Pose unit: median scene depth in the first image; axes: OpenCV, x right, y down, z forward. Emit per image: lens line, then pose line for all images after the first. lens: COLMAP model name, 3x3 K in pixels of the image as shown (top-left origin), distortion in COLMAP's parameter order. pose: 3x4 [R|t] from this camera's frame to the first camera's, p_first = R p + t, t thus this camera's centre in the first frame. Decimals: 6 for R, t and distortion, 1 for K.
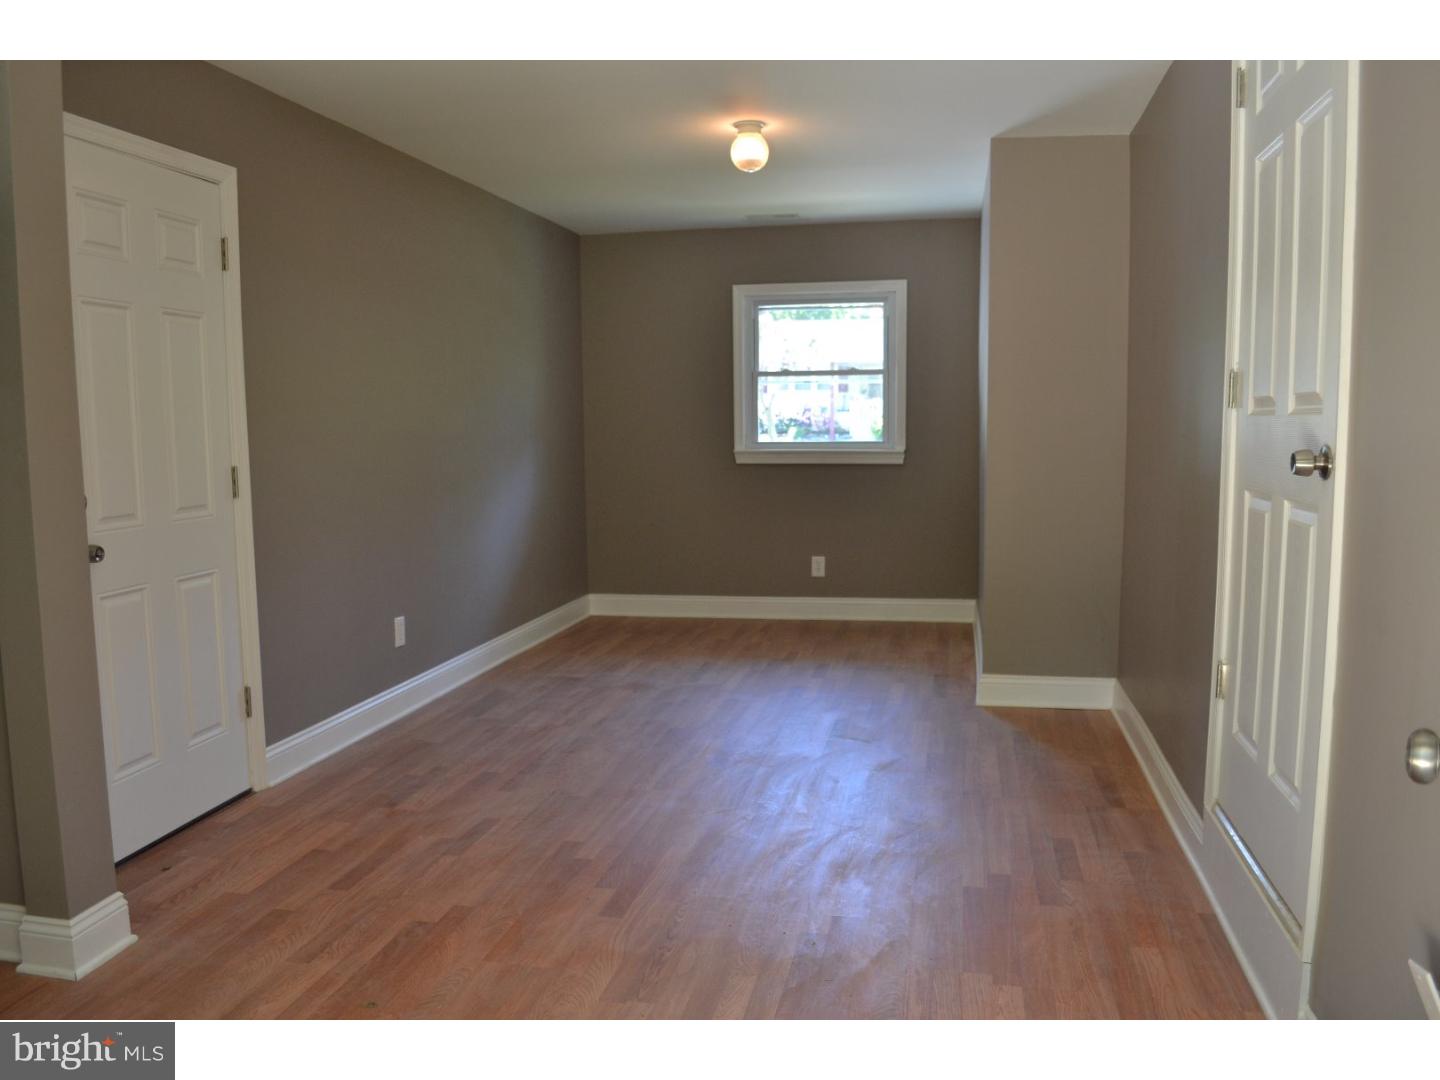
lens RADIAL K [[1128.0, 0, 715.7], [0, 1128.0, 552.4], [0, 0, 1]] dist [-0.078962, 0.006081]
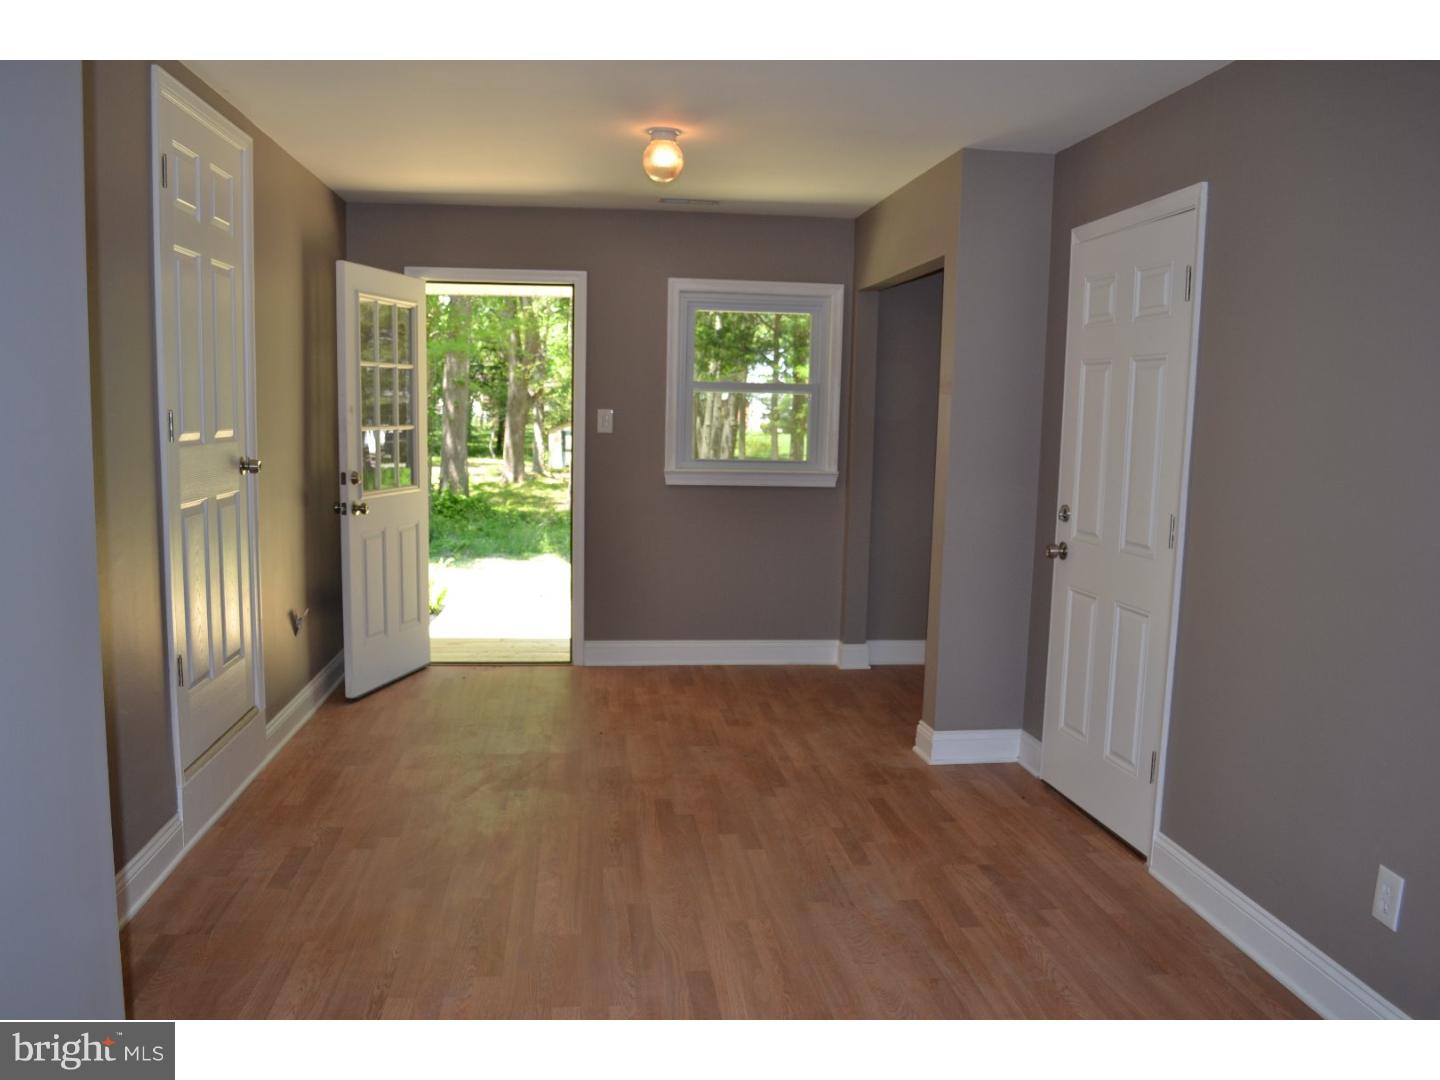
lens RADIAL K [[1128.0, 0, 715.7], [0, 1128.0, 552.4], [0, 0, 1]] dist [-0.078962, 0.006081]
pose [[-0.947272, 0.026845, -0.319304, 0.247103], [-0.051702, 0.970623, 0.234987, -0.271636], [0.316232, 0.239105, -0.918056, 1.925351]]
